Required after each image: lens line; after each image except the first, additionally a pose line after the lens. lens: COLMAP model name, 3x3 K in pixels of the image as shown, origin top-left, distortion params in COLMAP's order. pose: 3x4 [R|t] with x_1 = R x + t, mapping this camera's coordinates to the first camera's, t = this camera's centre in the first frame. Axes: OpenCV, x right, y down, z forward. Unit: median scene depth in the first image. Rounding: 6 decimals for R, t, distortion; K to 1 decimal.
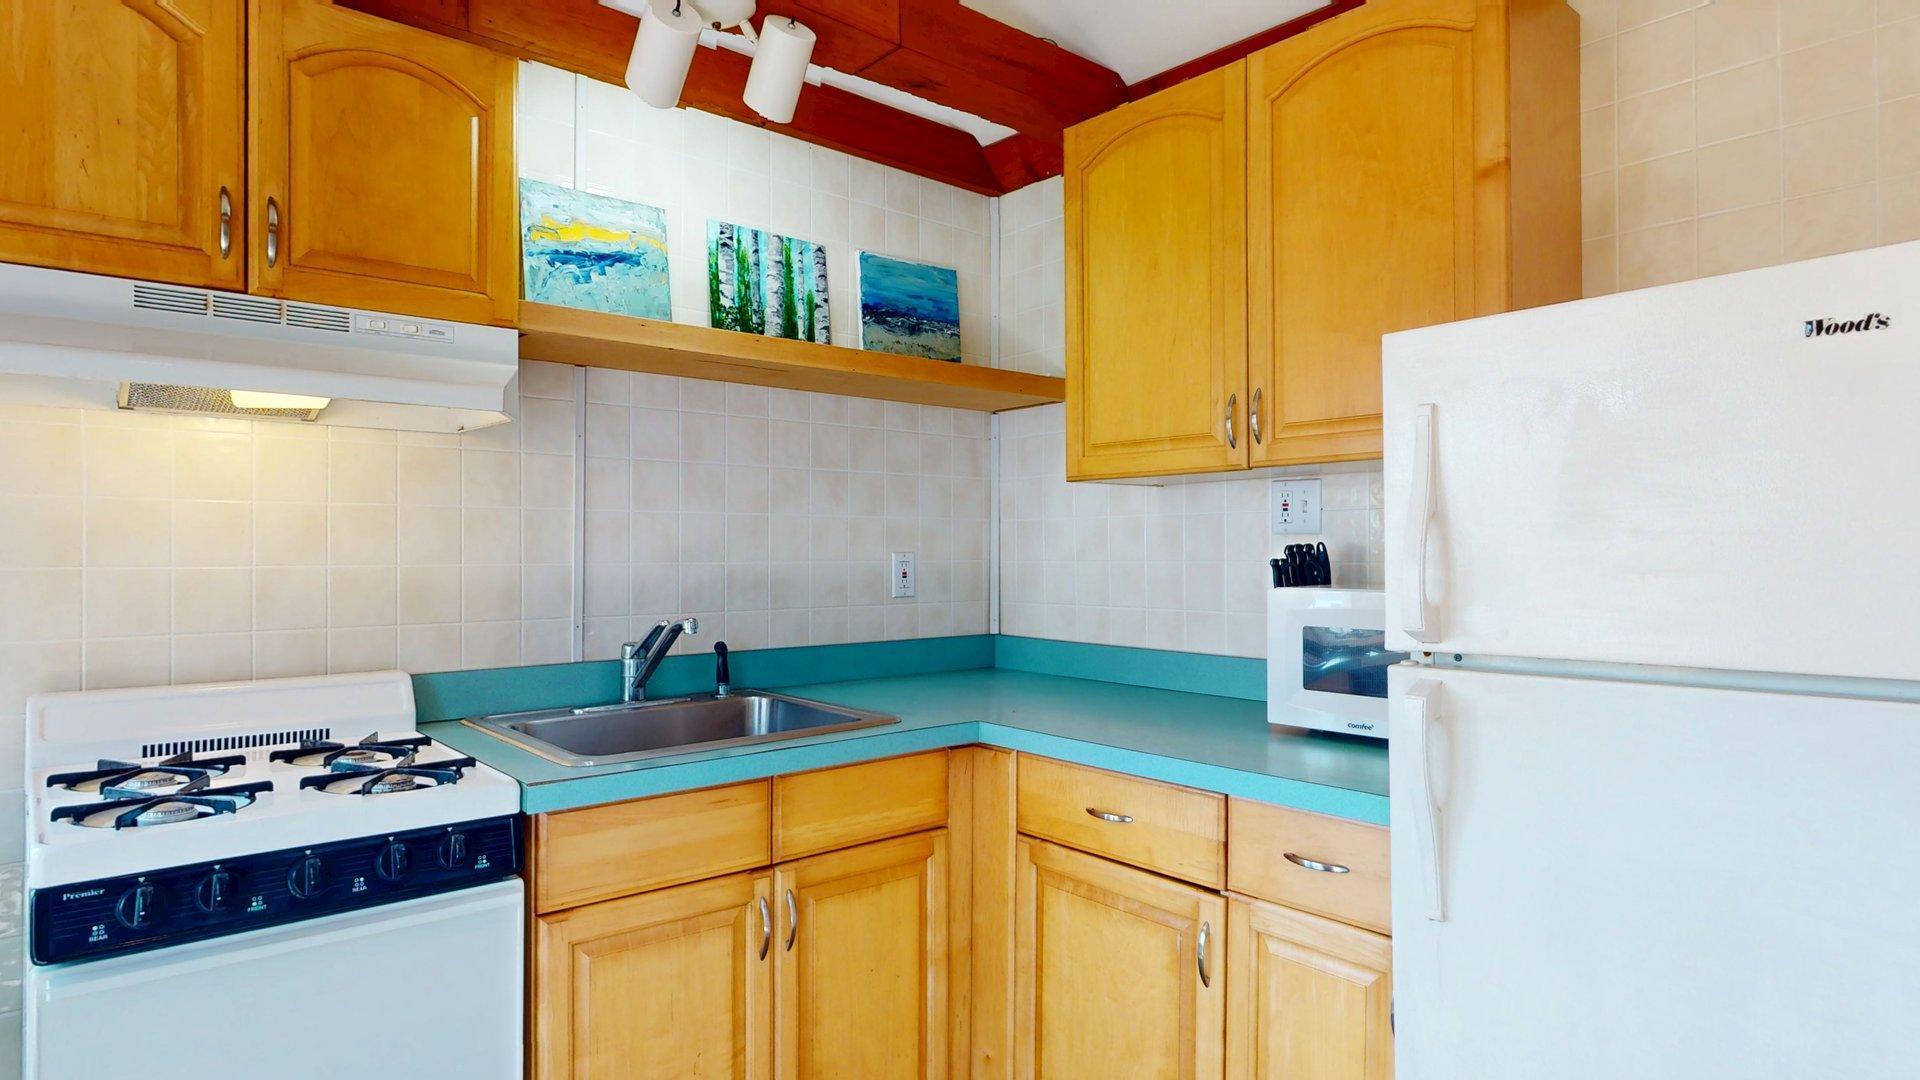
lens RADIAL K [[1079.8, 0, 960.0], [0, 1079.8, 540.0], [0, 0, 1]] dist [-0.003920, -0.001105]
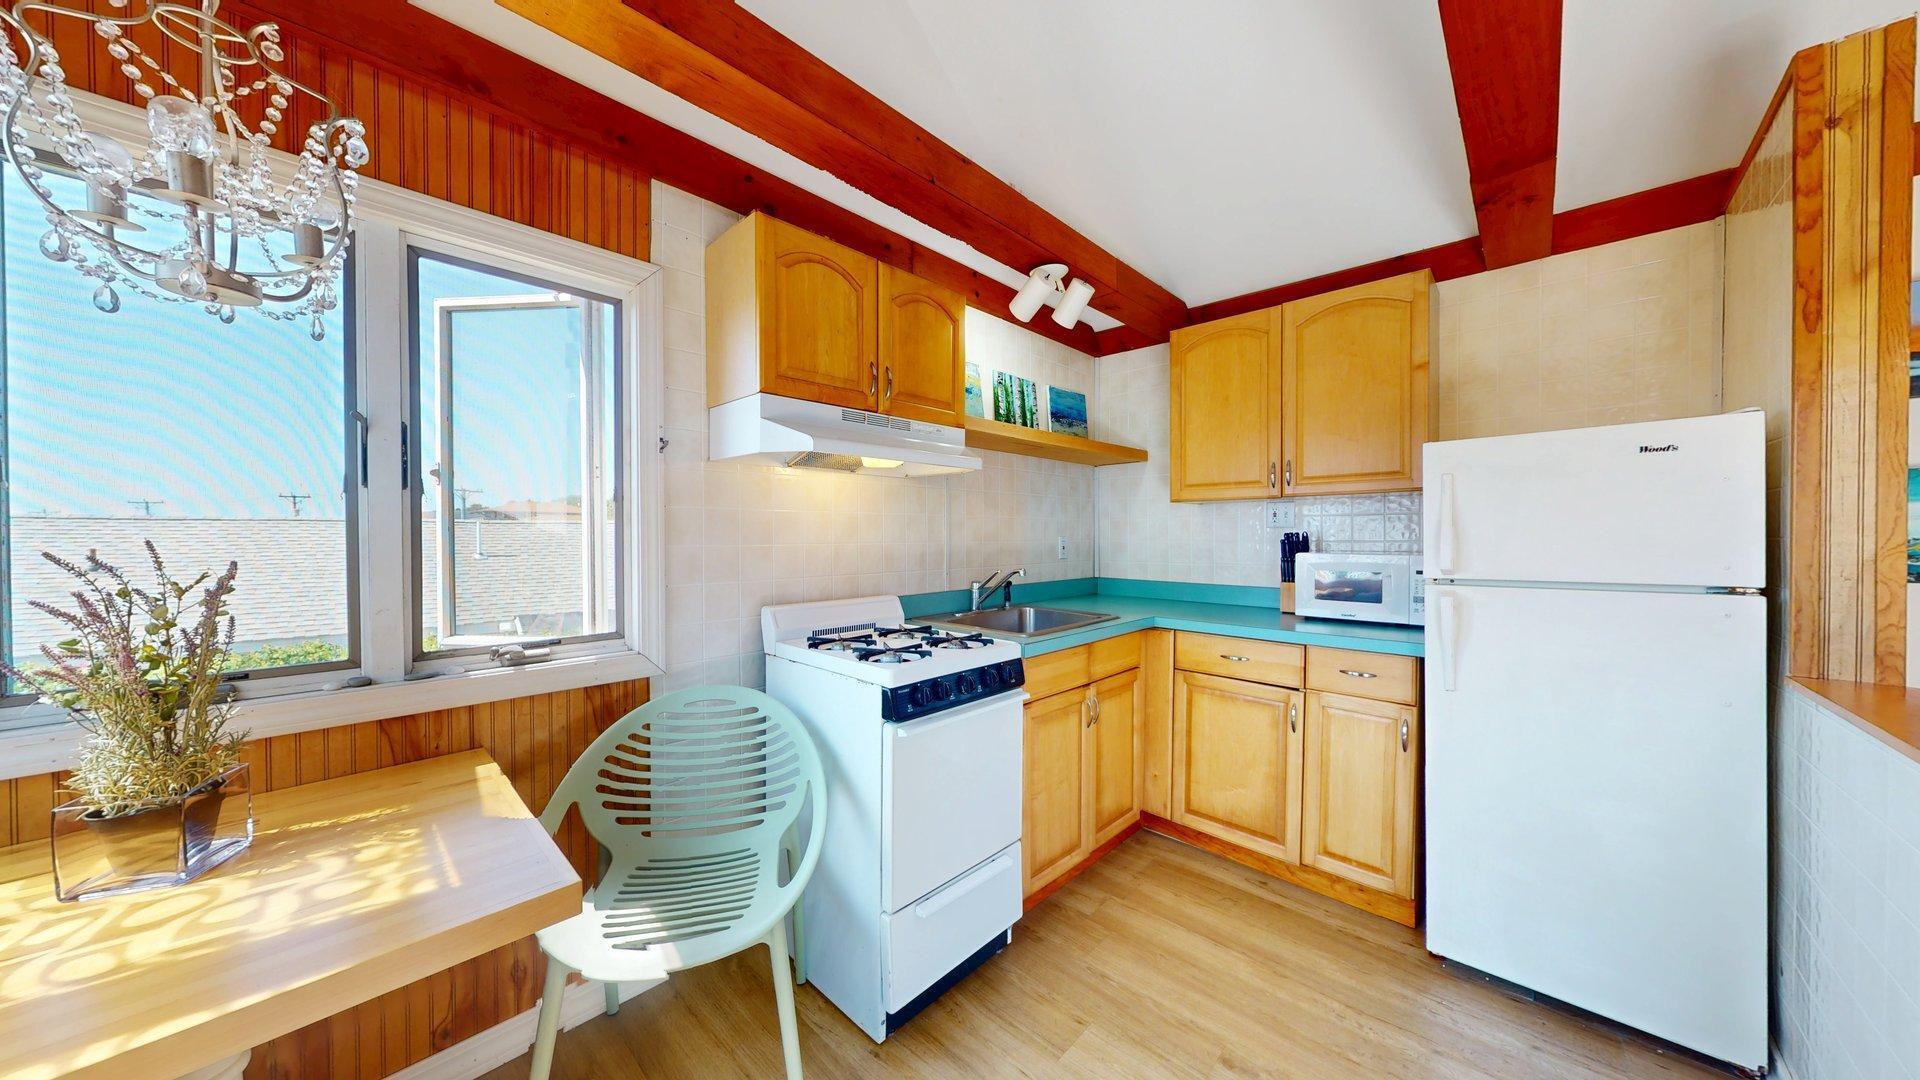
lens RADIAL K [[619.1, 0, 952.4], [0, 619.1, 538.7], [0, 0, 1]] dist [0.000167, 0.000072]
pose [[0.995939, -0.001623, 0.090013, -0.484578], [0.000249, 0.999883, 0.015283, -0.002747], [-0.090027, -0.015199, 0.995823, -0.163172]]
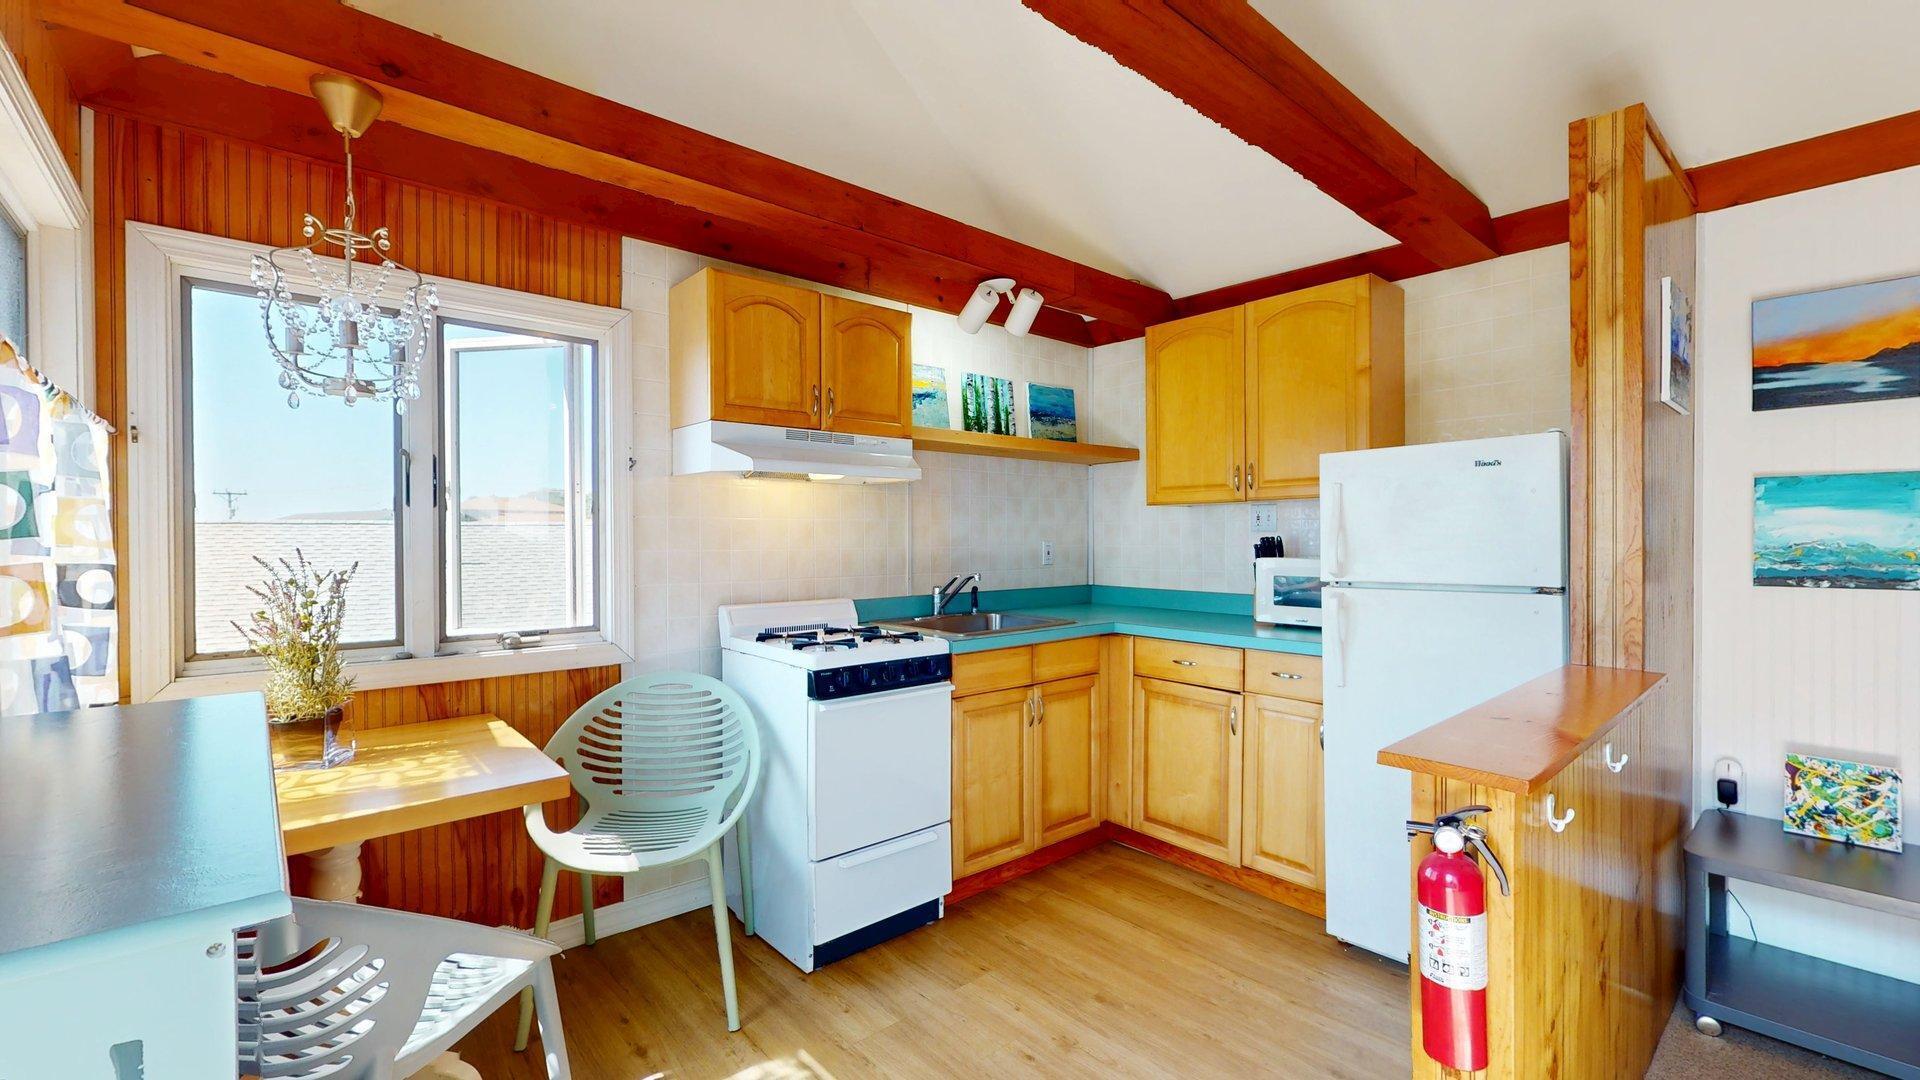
lens RADIAL K [[819.5, 0, 949.4], [0, 819.5, 541.1], [0, 0, 1]] dist [-0.001854, -0.000878]
pose [[0.999991, -0.003220, -0.002821, -0.296797], [0.003260, 0.999892, 0.014296, -0.012823], [0.002775, -0.014305, 0.999894, -0.579461]]
